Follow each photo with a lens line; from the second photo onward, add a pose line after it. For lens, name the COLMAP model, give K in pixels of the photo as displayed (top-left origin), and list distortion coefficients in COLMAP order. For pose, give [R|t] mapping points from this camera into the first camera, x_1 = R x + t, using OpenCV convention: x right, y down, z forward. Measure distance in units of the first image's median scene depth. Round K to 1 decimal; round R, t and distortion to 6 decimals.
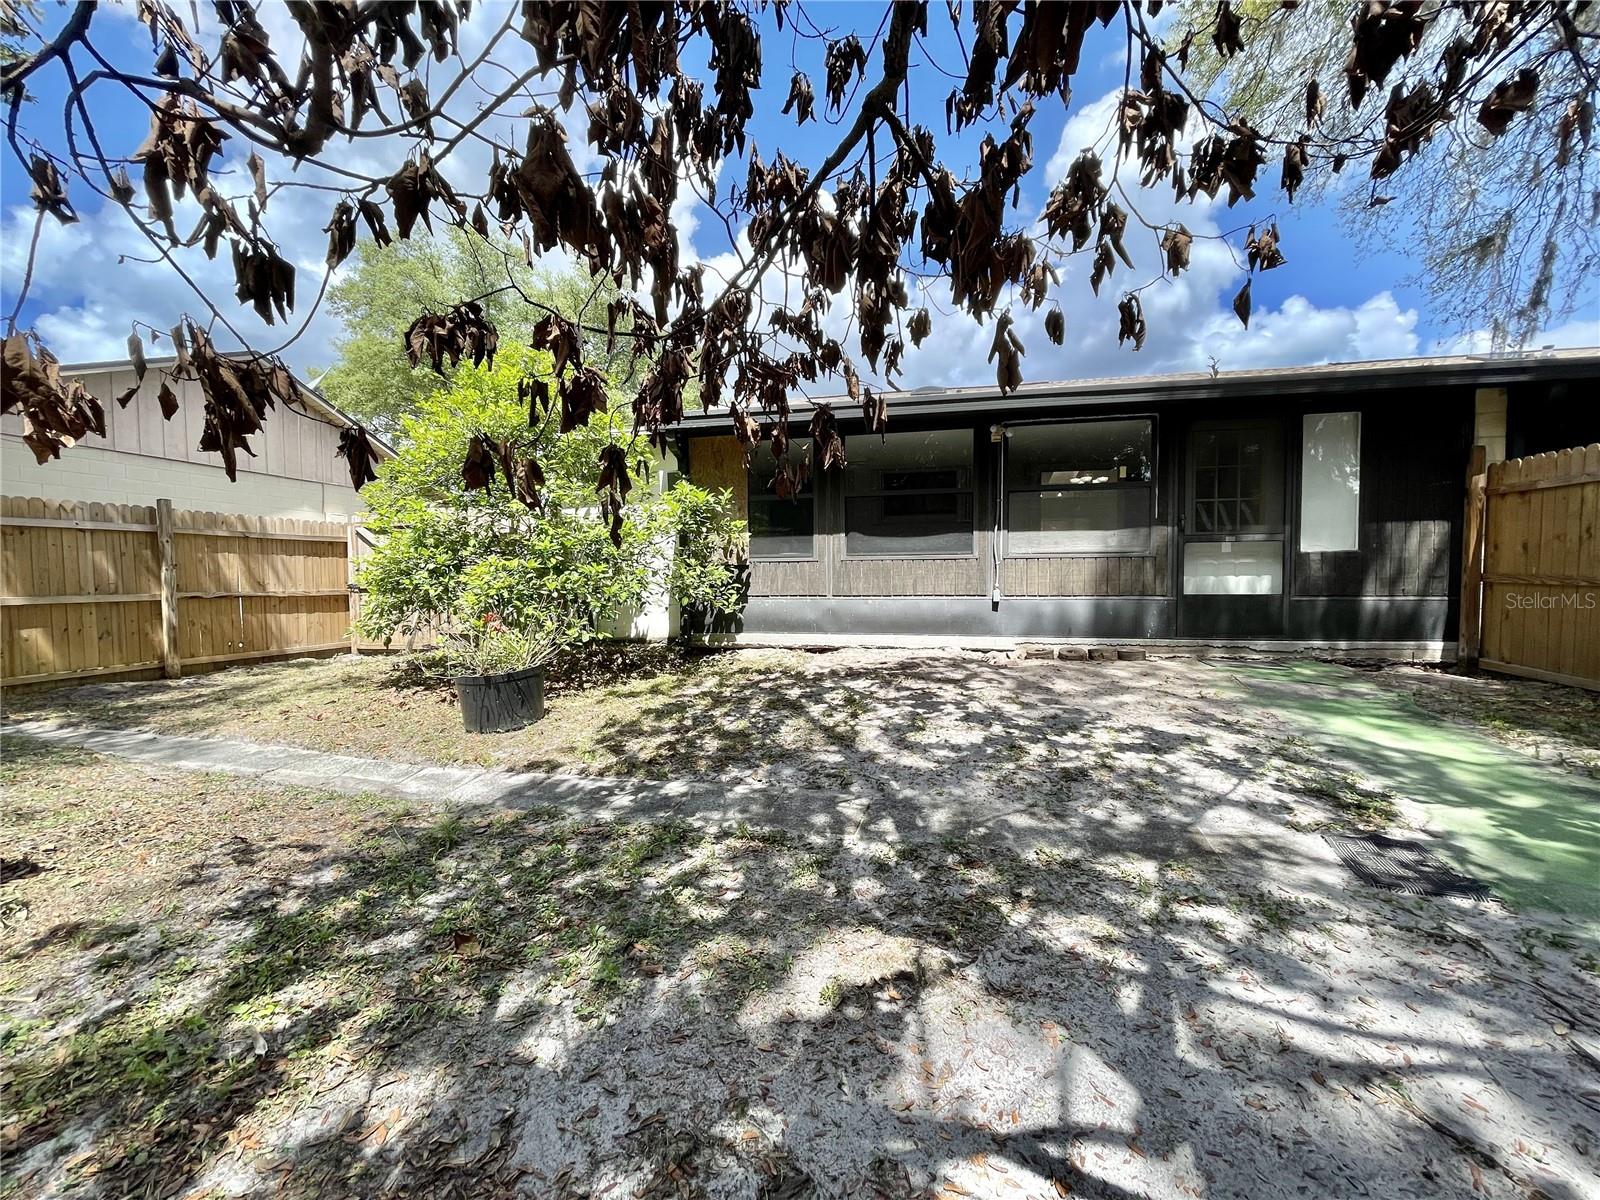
lens RADIAL K [[644.0, 0, 802.7], [0, 644.0, 598.0], [0, 0, 1]] dist [-0.003320, 0.000006]
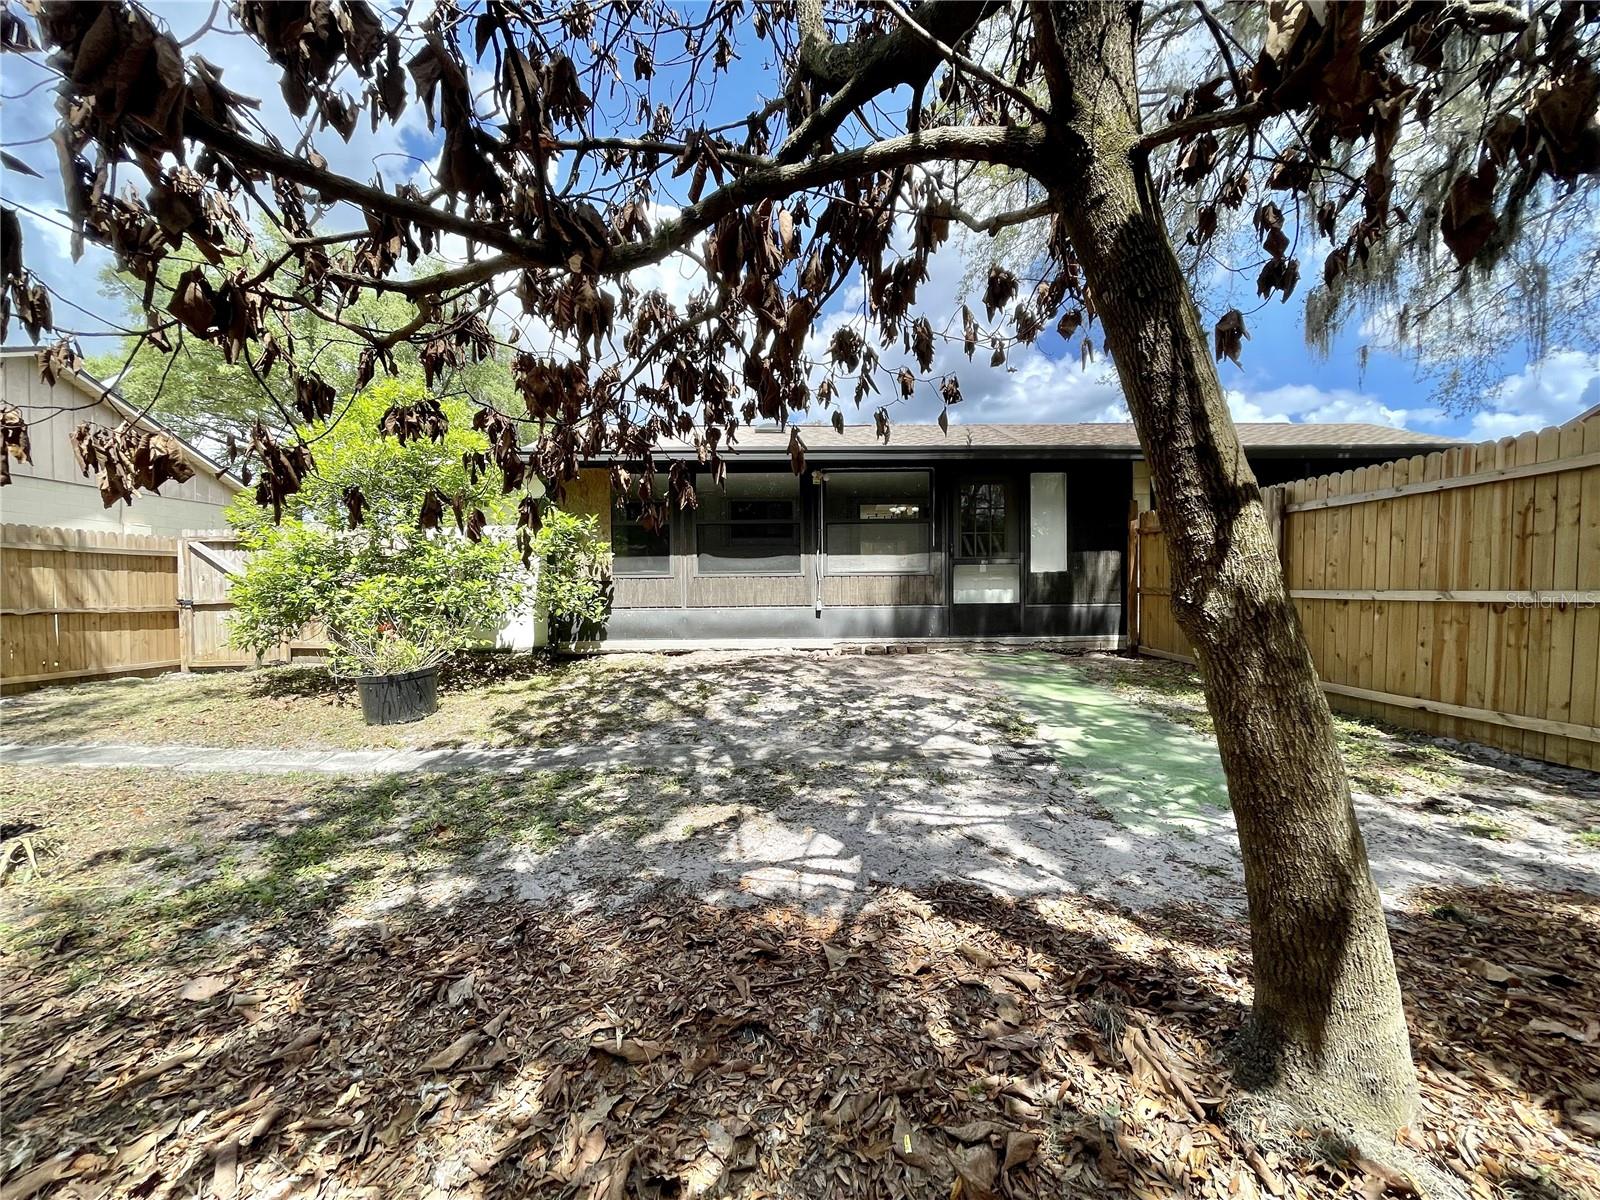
lens RADIAL K [[644.0, 0, 803.2], [0, 644.0, 598.0], [0, 0, 1]] dist [-0.003320, 0.000006]
pose [[0.974175, -0.004918, 0.225741, -0.019658], [0.010222, 0.999698, -0.022333, 0.015094], [-0.225563, 0.024064, 0.973931, -0.347553]]
